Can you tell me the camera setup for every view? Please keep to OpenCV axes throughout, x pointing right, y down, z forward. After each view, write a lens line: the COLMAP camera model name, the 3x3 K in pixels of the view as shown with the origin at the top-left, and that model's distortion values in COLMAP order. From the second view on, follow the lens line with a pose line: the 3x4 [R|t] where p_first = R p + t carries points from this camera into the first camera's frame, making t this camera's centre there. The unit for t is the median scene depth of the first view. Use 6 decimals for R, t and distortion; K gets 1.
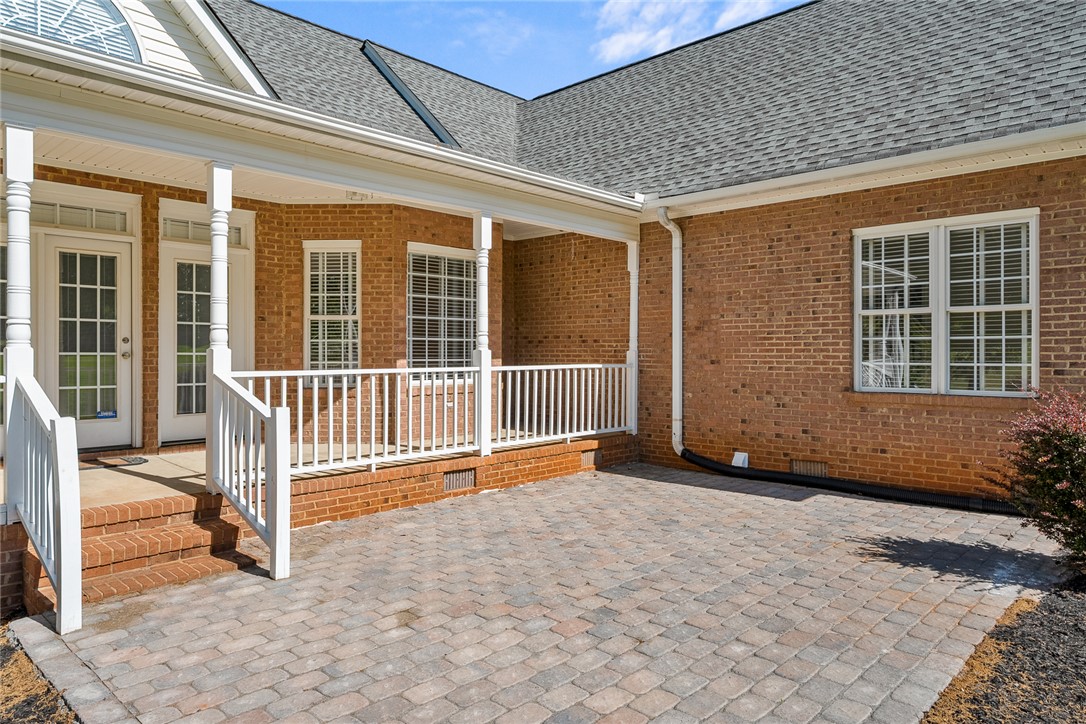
lens RADIAL K [[705.0, 0, 544.7], [0, 705.0, 352.6], [0, 0, 1]] dist [0.001223, 0.003265]
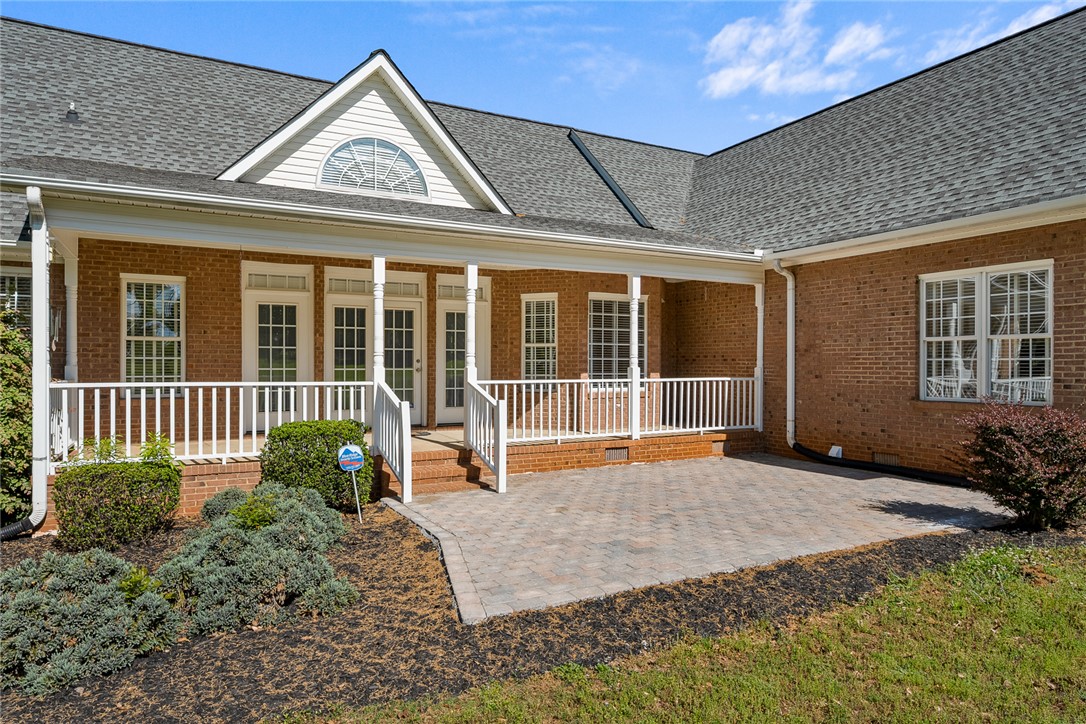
lens RADIAL K [[681.1, 0, 545.7], [0, 681.1, 366.4], [0, 0, 1]] dist [0.002451, -0.000262]
pose [[0.950038, 0.002336, -0.312126, 0.168277], [-0.001467, 0.999994, 0.003021, -0.009093], [0.312131, -0.002412, 0.950036, -0.379350]]
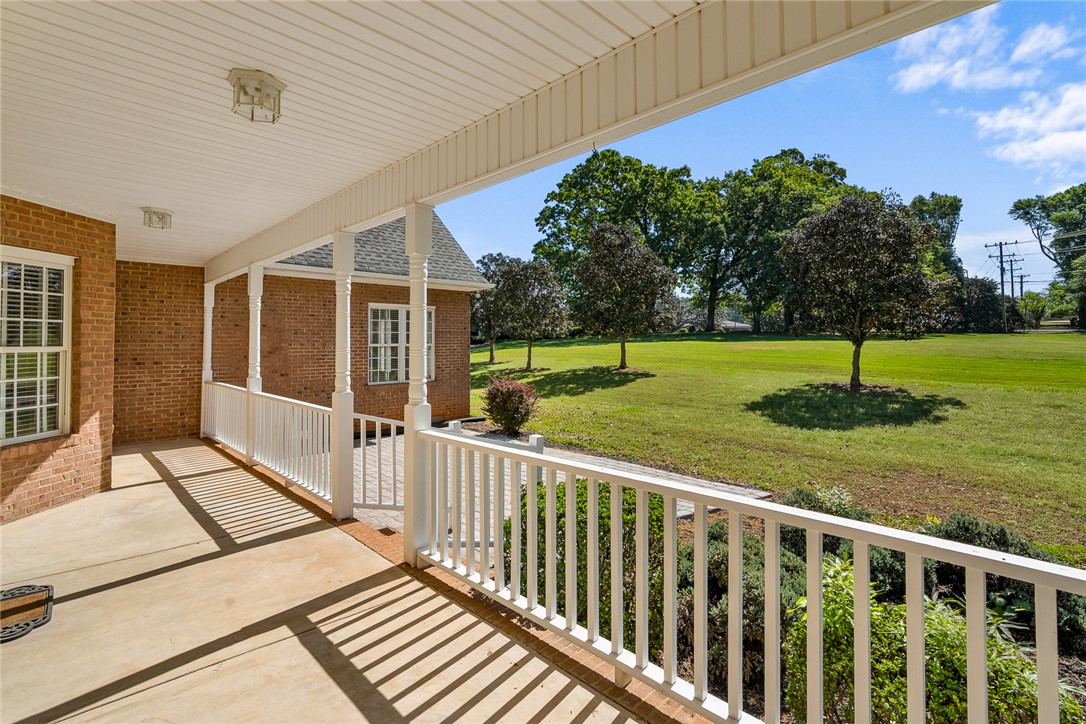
lens RADIAL K [[490.4, 0, 548.8], [0, 490.4, 336.0], [0, 0, 1]] dist [-0.002092, -0.000296]
pose [[0.023982, 0.014192, 0.999612, -0.862151], [0.002344, 0.999896, -0.014252, -0.058093], [-0.999710, 0.002685, 0.023946, 0.438292]]
